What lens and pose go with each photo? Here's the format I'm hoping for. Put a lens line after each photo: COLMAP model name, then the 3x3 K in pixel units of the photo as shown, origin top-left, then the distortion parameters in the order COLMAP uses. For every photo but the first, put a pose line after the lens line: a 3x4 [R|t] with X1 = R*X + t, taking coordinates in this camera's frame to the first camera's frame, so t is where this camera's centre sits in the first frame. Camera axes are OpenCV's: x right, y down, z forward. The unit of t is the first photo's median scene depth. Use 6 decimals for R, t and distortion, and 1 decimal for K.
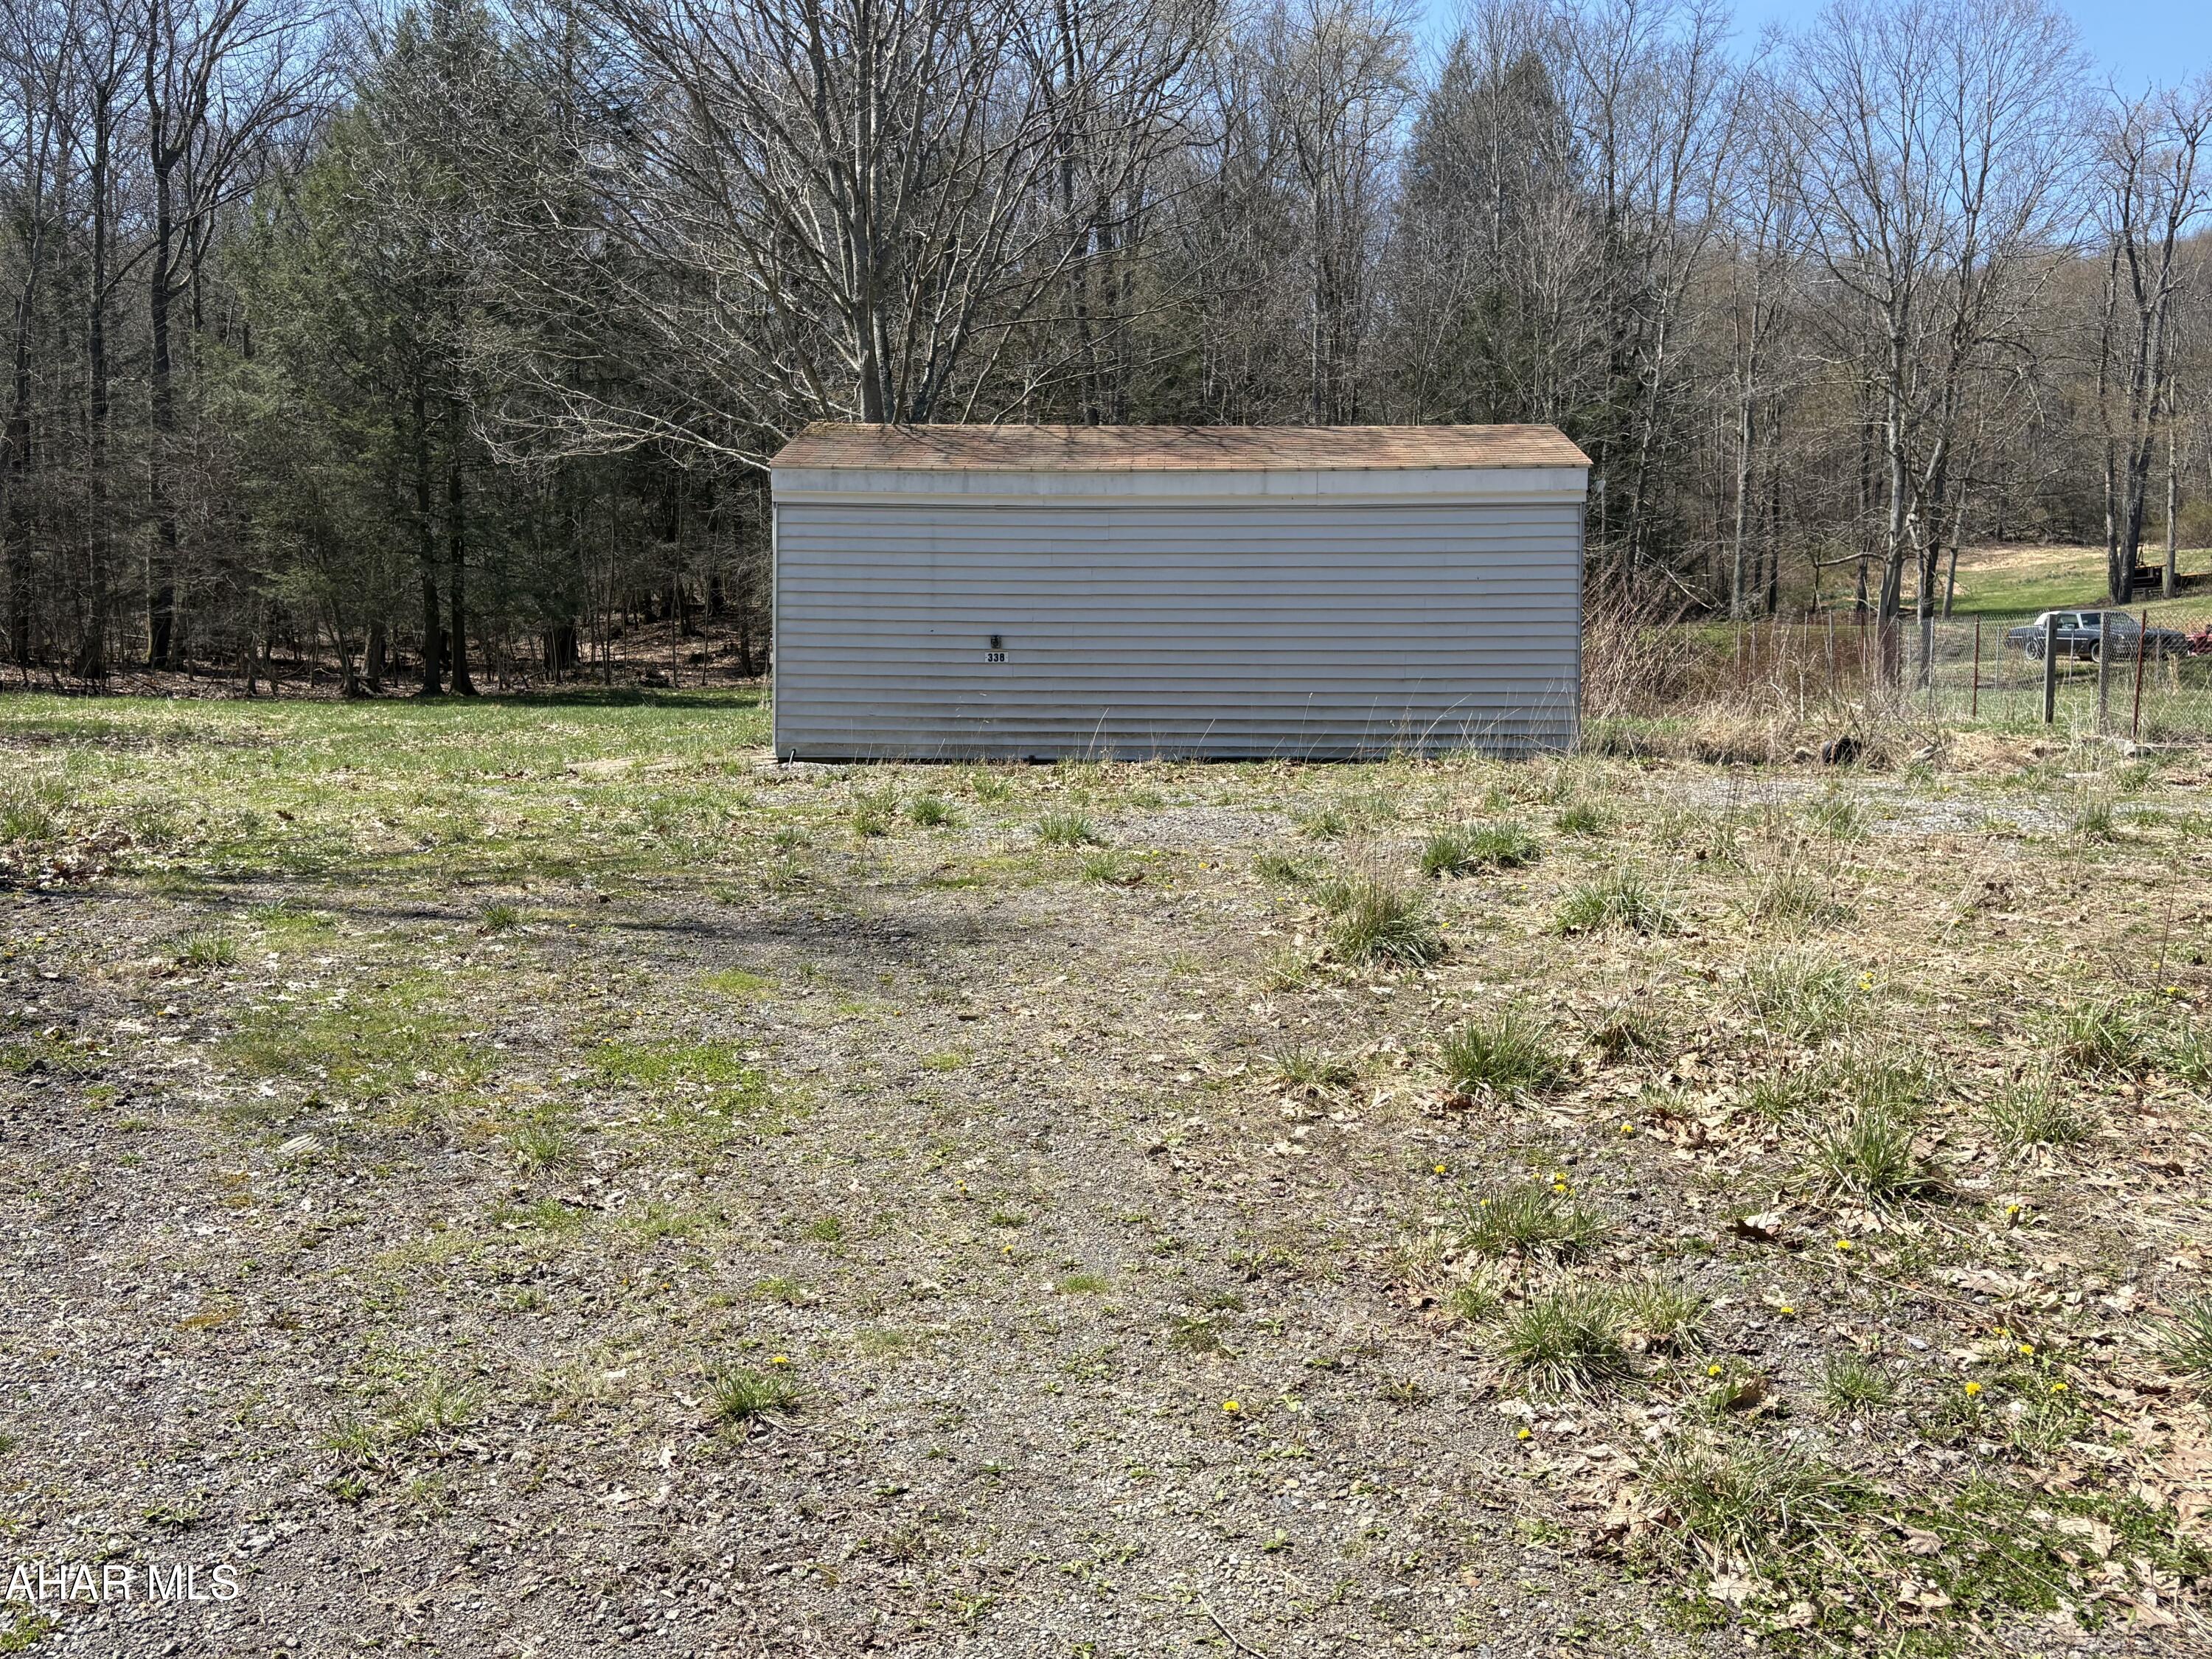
lens RADIAL K [[1886.2, 0, 1106.0], [0, 1886.2, 829.5], [0, 0, 1]] dist [0.044719, -0.017567]
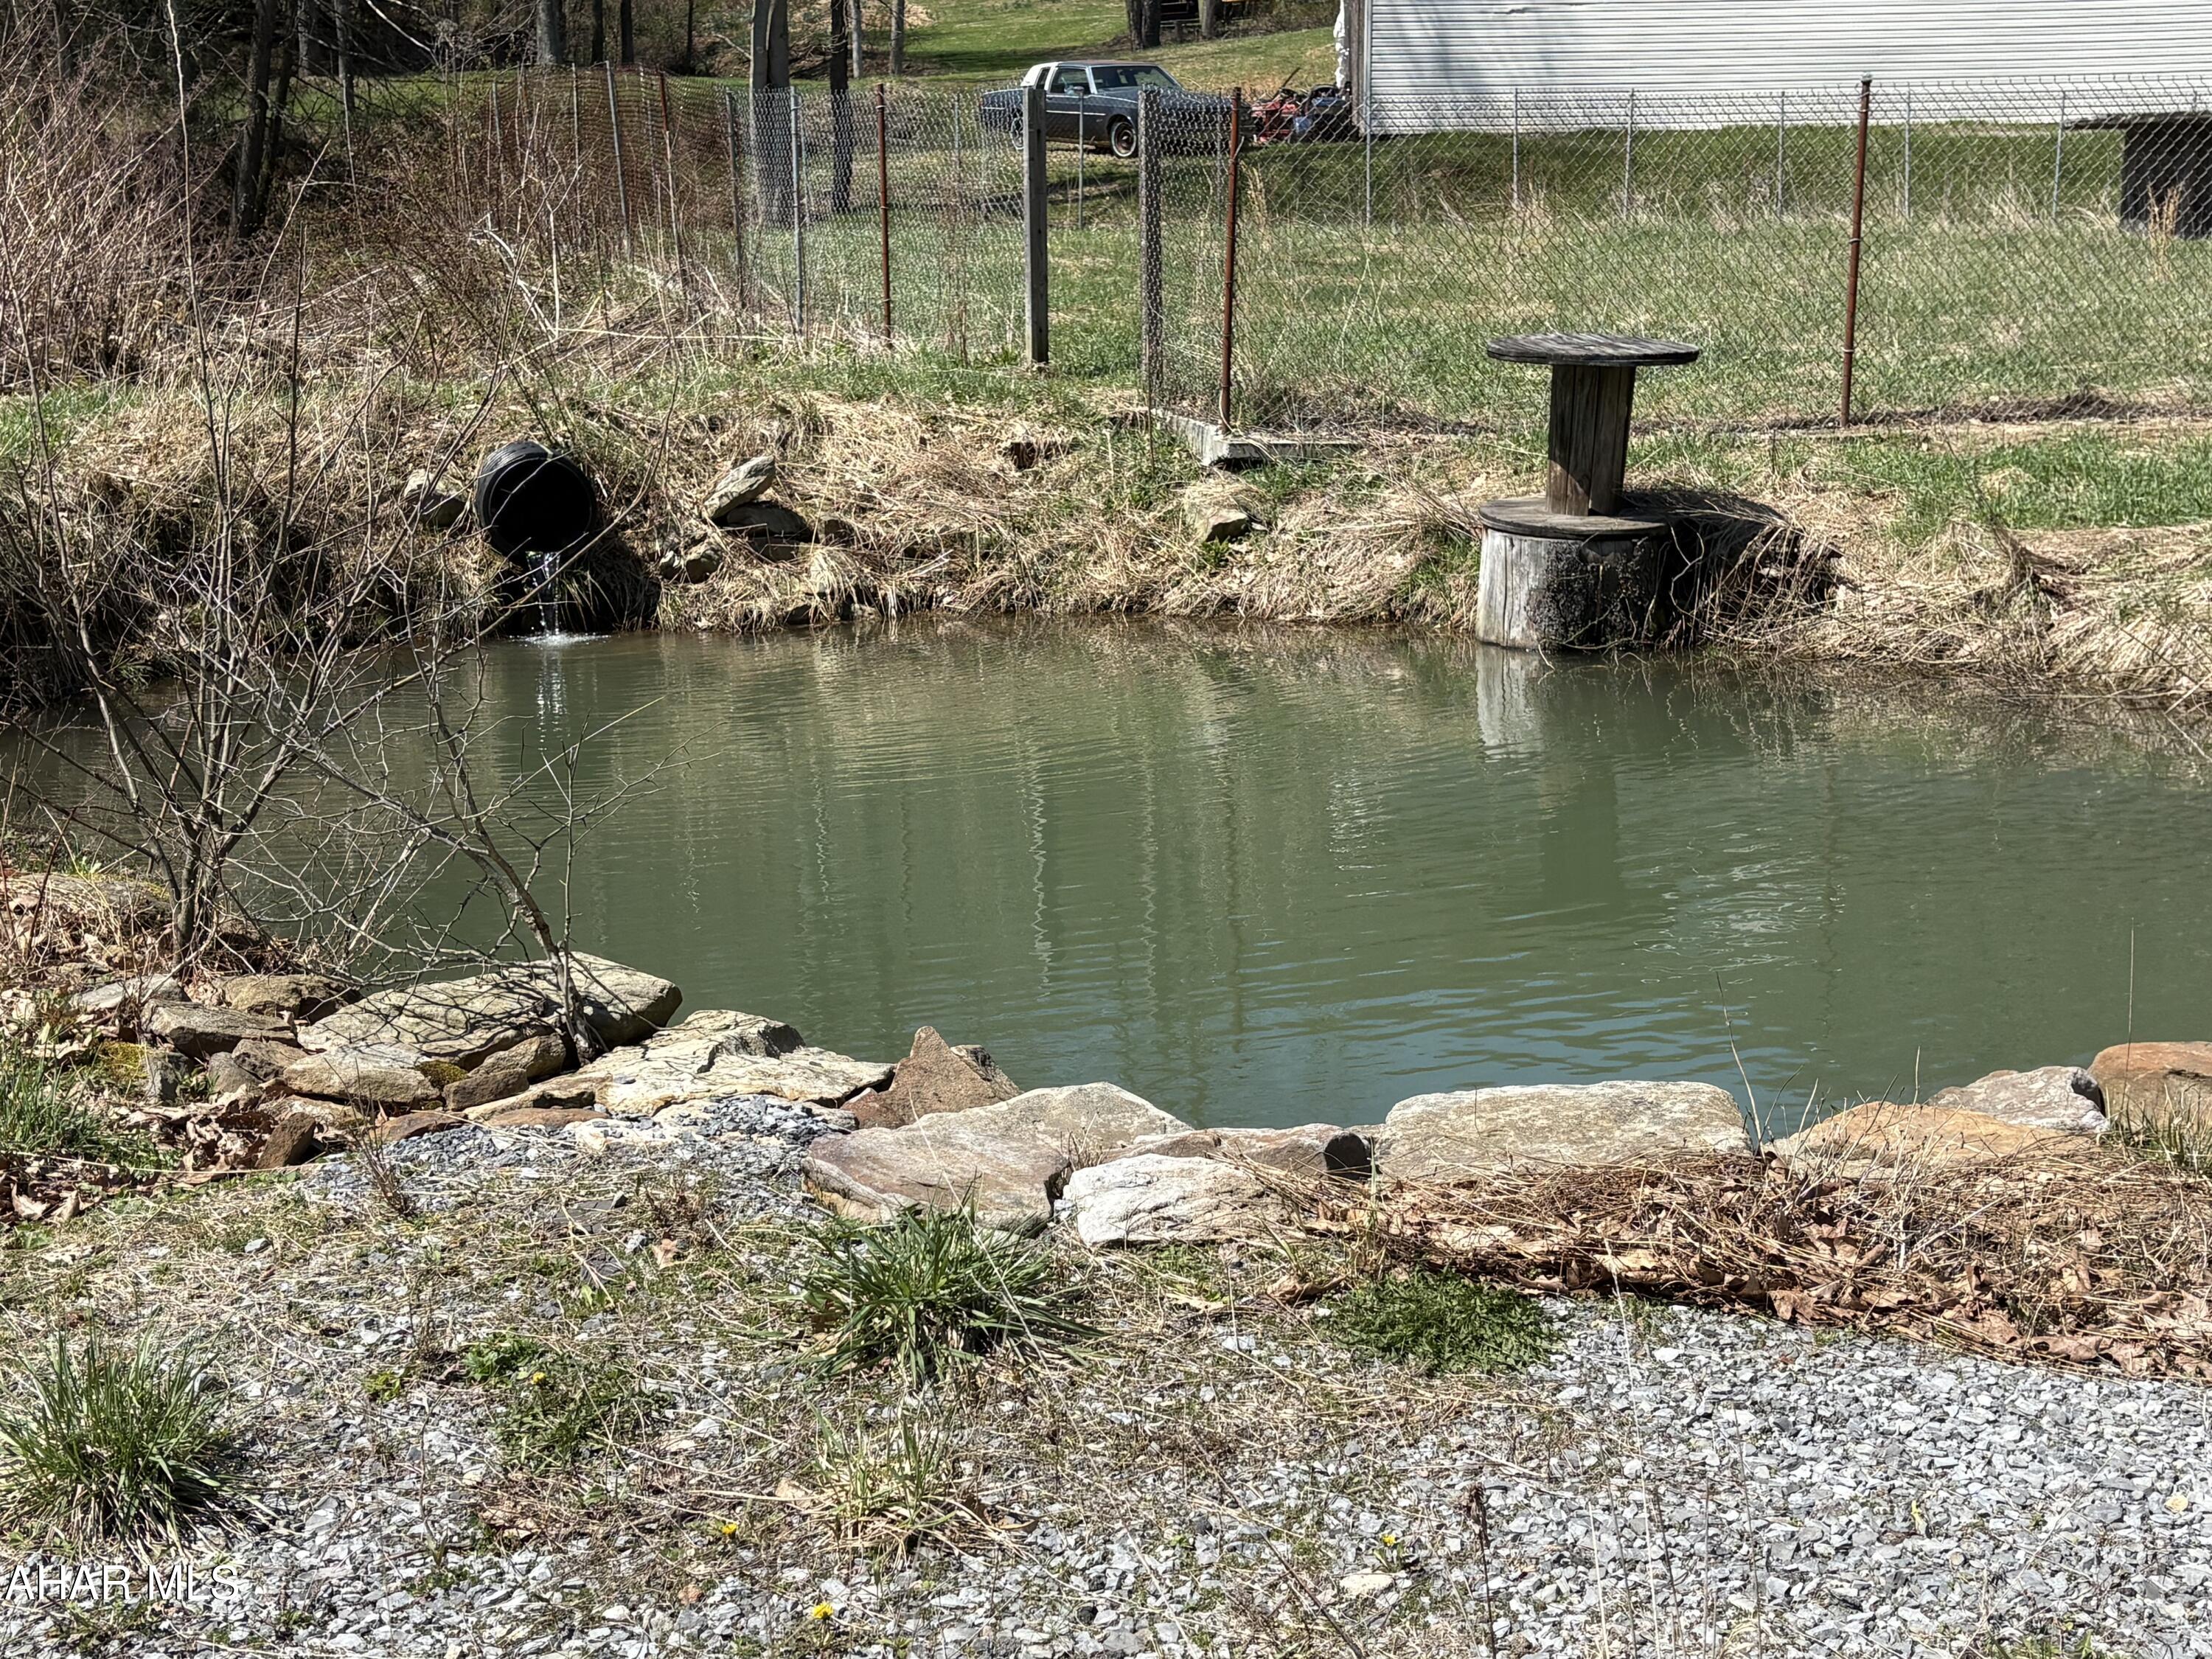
lens RADIAL K [[2795.7, 0, 1106.0], [0, 2795.7, 829.5], [0, 0, 1]] dist [0.014668, 0.016835]
pose [[0.889090, -0.117561, 0.442378, 0.347551], [0.045549, 0.984382, 0.170053, -0.090330], [-0.455460, -0.131043, 0.880559, 0.681220]]
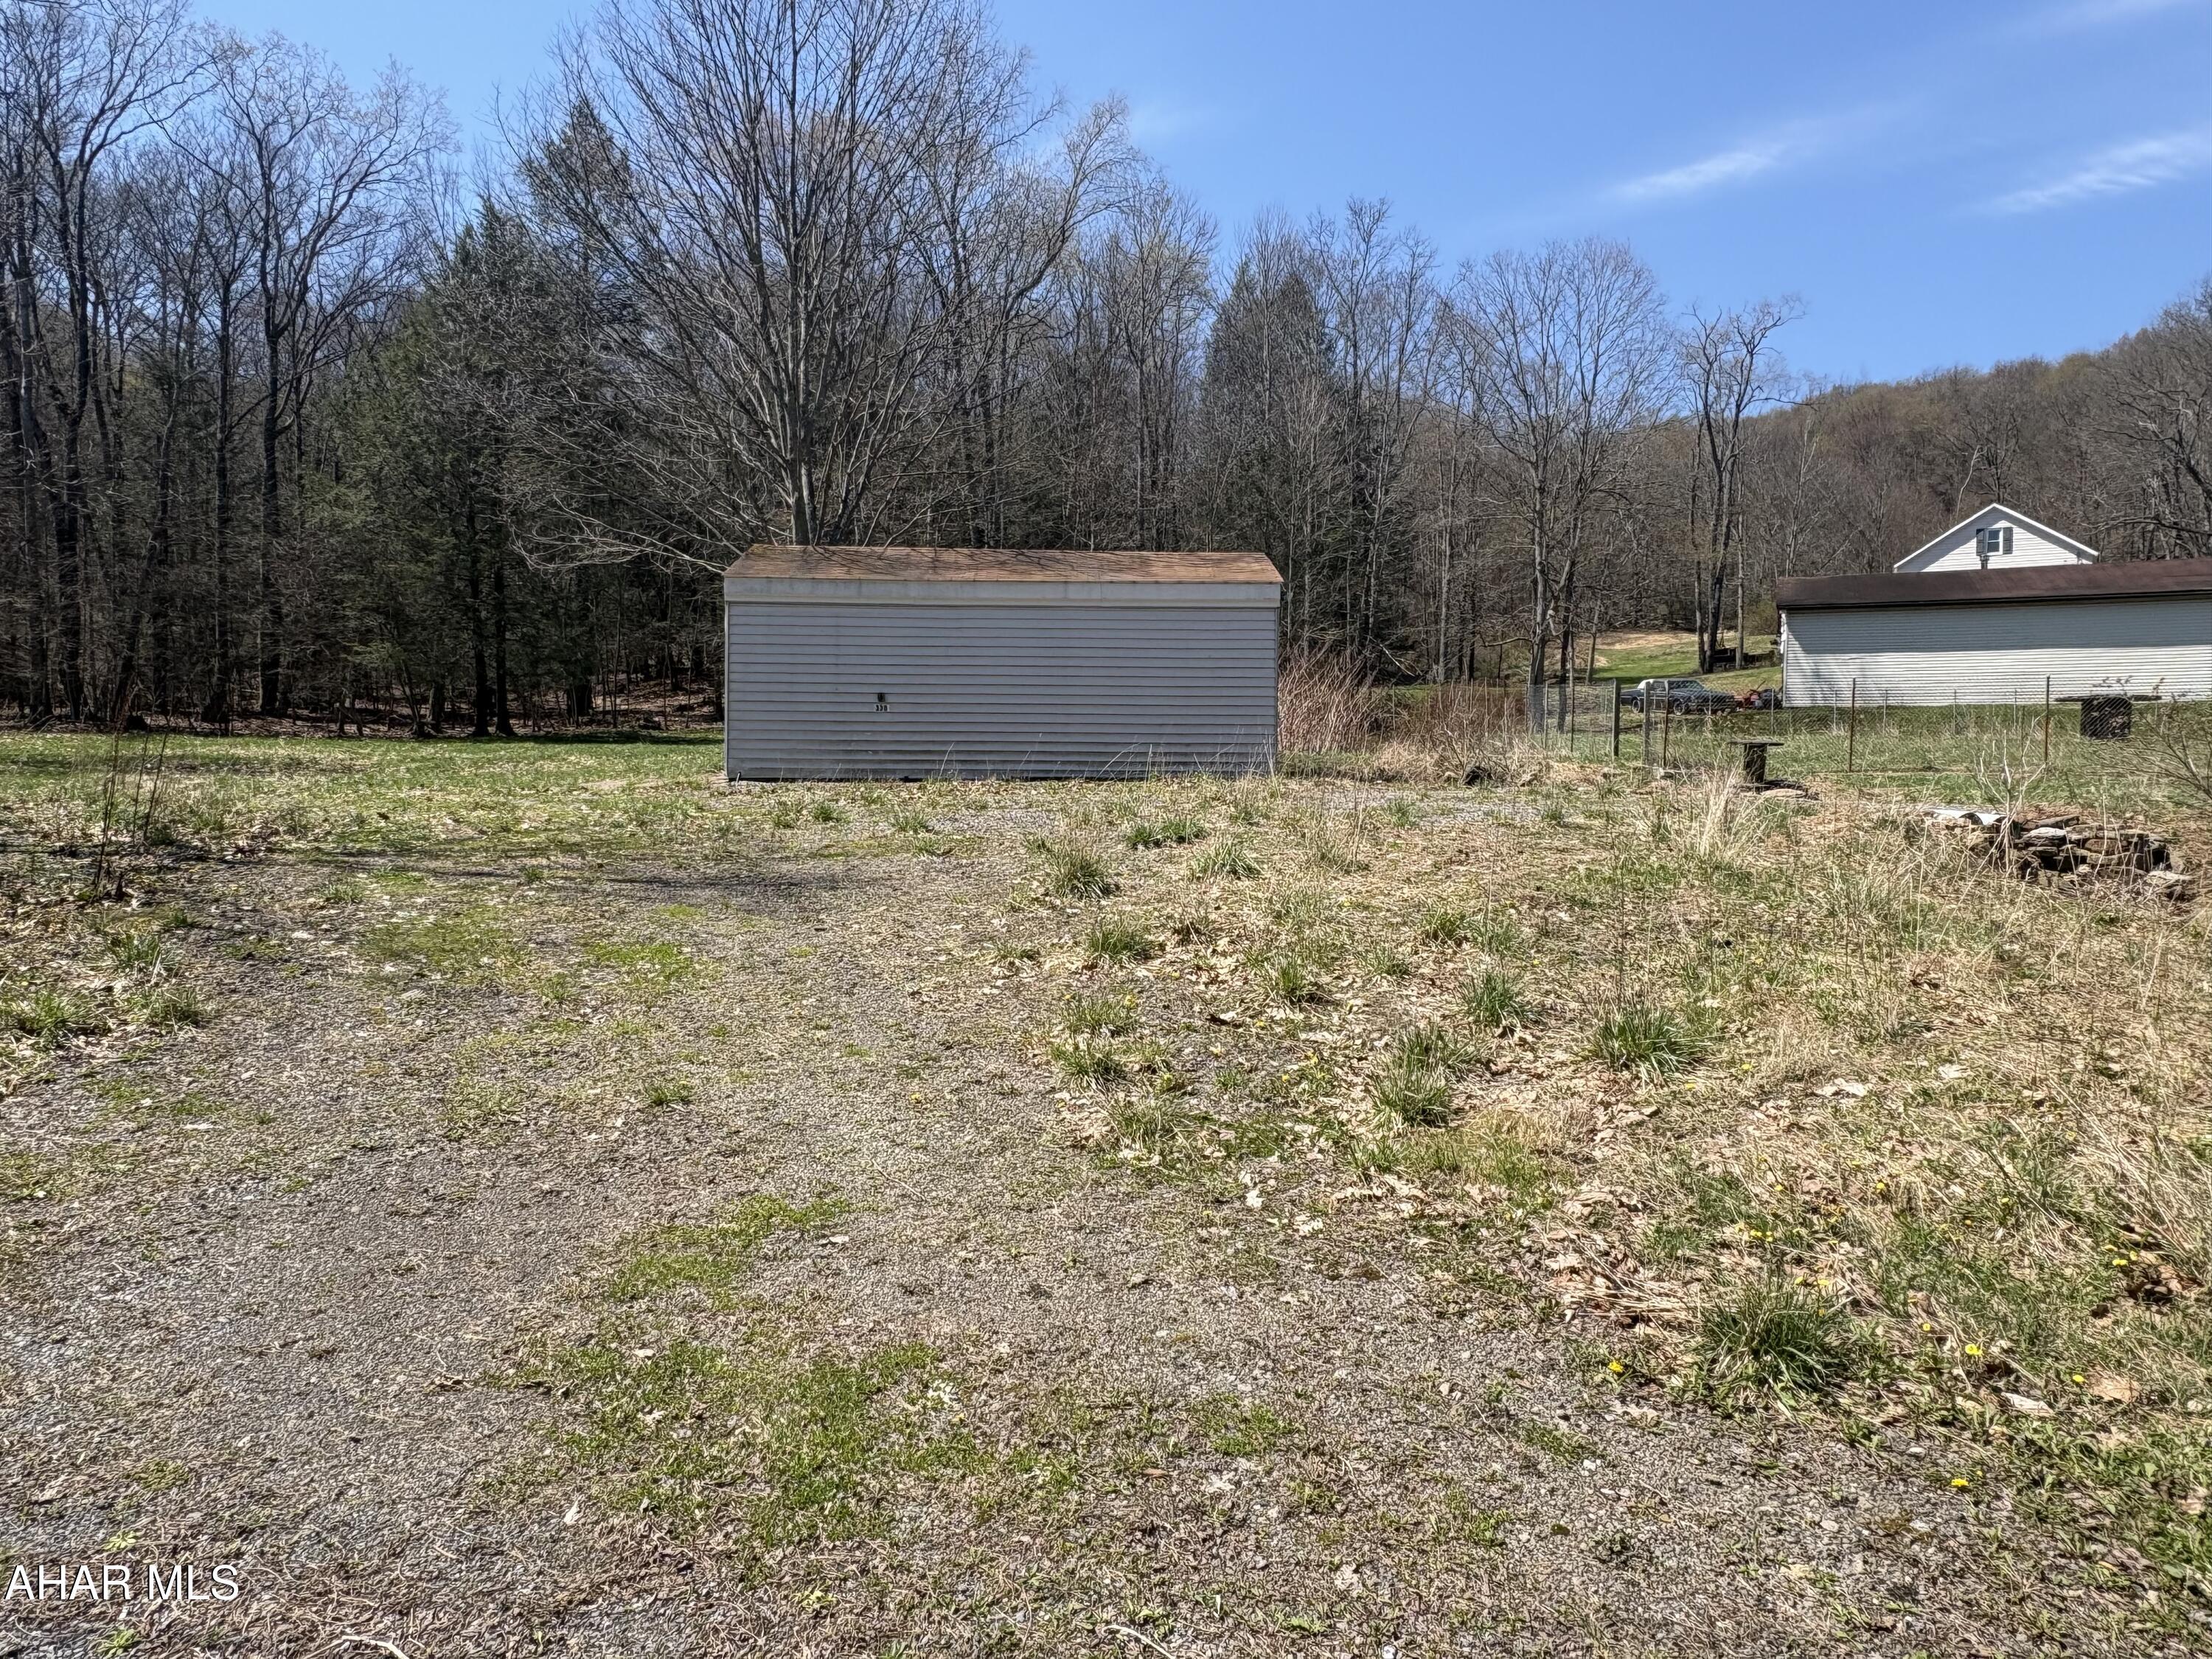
lens RADIAL K [[1423.3, 0, 1106.0], [0, 1423.3, 829.5], [0, 0, 1]] dist [-0.013076, 0.043970]
pose [[0.997305, -0.003323, 0.073289, 0.033177], [0.003741, 0.999978, -0.005563, 0.008095], [-0.073269, 0.005822, 0.997295, -0.102071]]
